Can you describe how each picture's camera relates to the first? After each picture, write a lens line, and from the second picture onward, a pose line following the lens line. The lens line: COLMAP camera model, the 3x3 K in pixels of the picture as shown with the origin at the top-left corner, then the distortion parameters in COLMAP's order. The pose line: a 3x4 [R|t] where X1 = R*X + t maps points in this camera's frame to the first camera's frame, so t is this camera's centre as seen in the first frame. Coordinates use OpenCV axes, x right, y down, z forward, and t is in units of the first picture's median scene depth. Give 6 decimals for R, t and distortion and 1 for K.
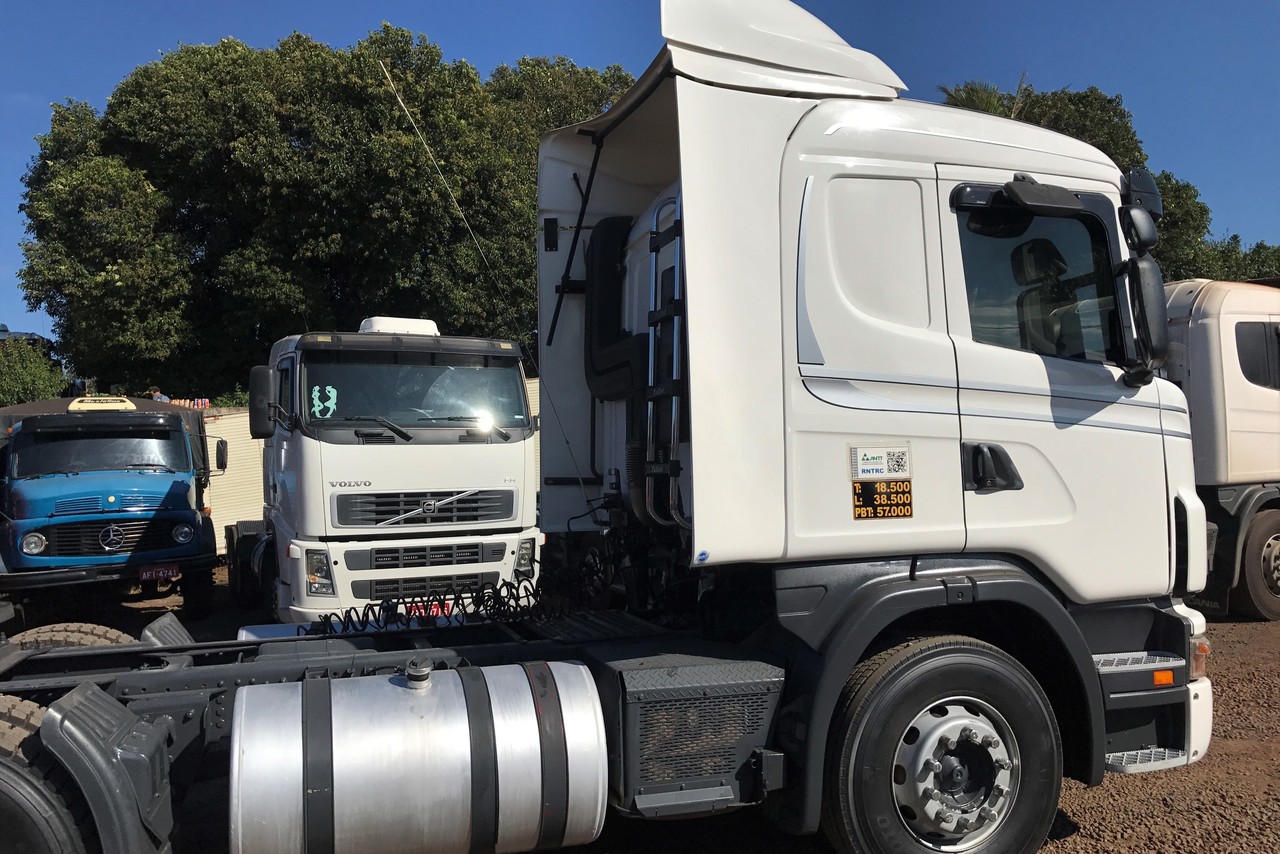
lens RADIAL K [[1075.0, 0, 640.0], [0, 1075.0, 427.0], [0, 0, 1]] dist [0.025646, -0.002932]
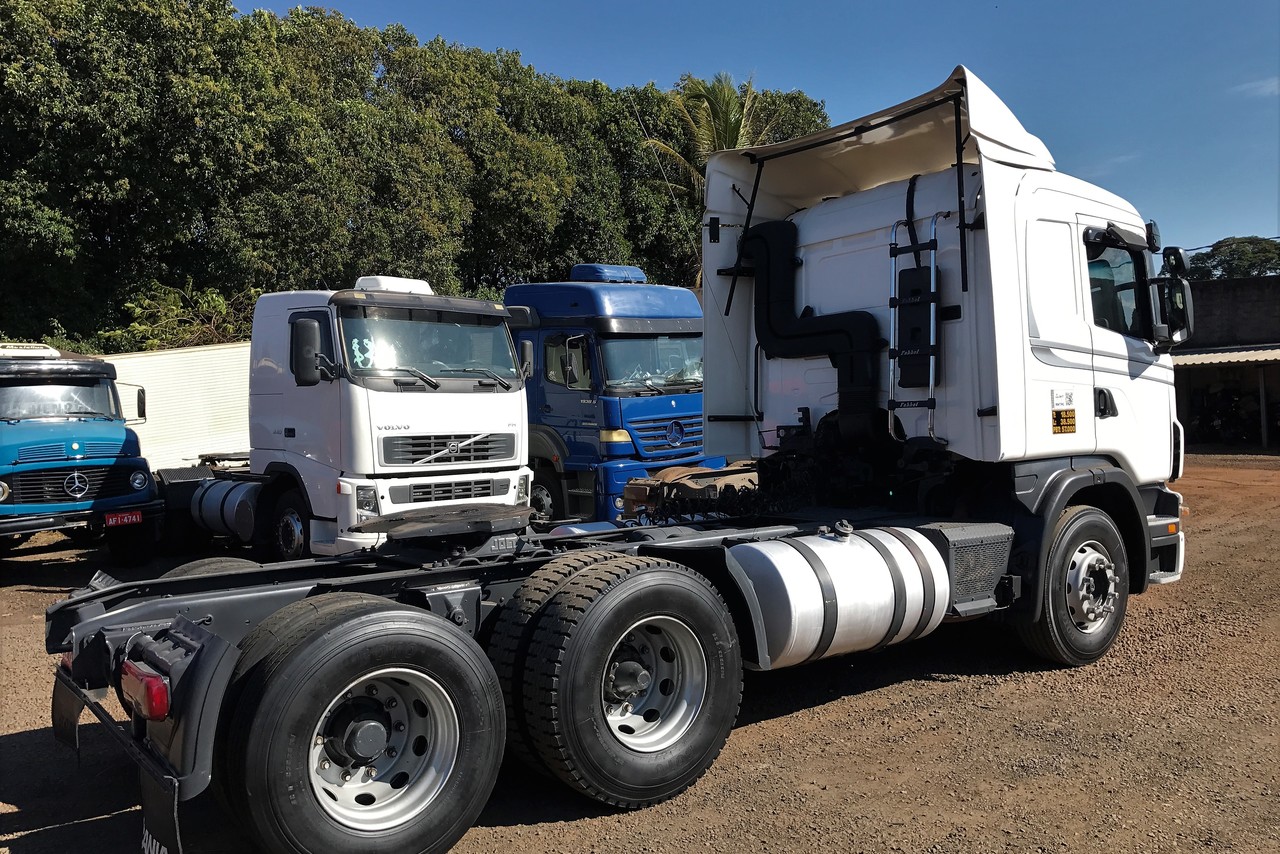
lens RADIAL K [[1083.3, 0, 640.0], [0, 1083.3, 427.0], [0, 0, 1]] dist [0.007662, 0.001408]
pose [[0.944386, -0.003760, 0.328816, -0.393162], [-0.008864, 0.999280, 0.036886, 0.008648], [-0.328718, -0.037750, 0.943673, -0.145741]]
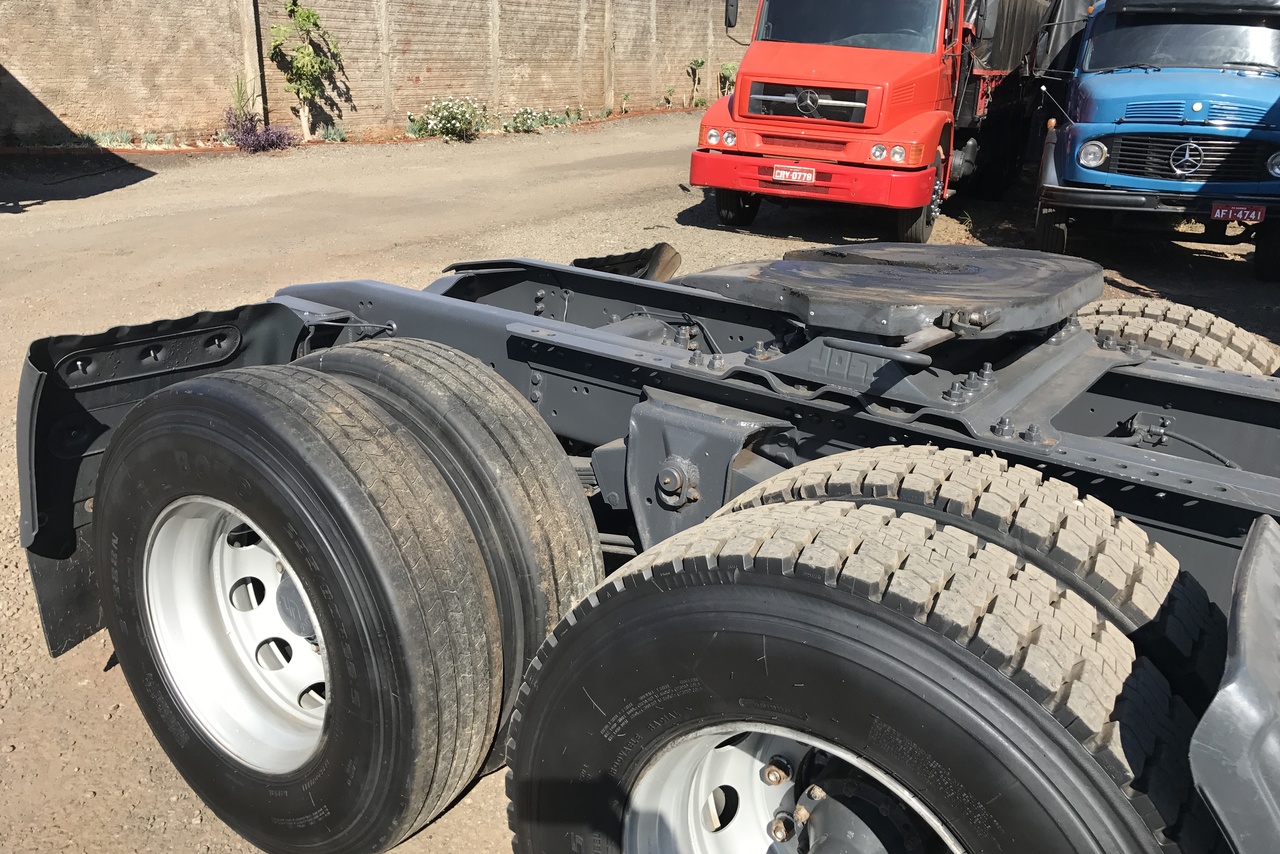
lens RADIAL K [[1075.0, 0, 640.0], [0, 1075.0, 427.0], [0, 0, 1]] dist [0.025646, -0.002932]
pose [[0.633256, 0.299734, -0.713546, -0.146788], [-0.040333, 0.933490, 0.356329, 0.024988], [0.772891, -0.196868, 0.603226, 0.223320]]
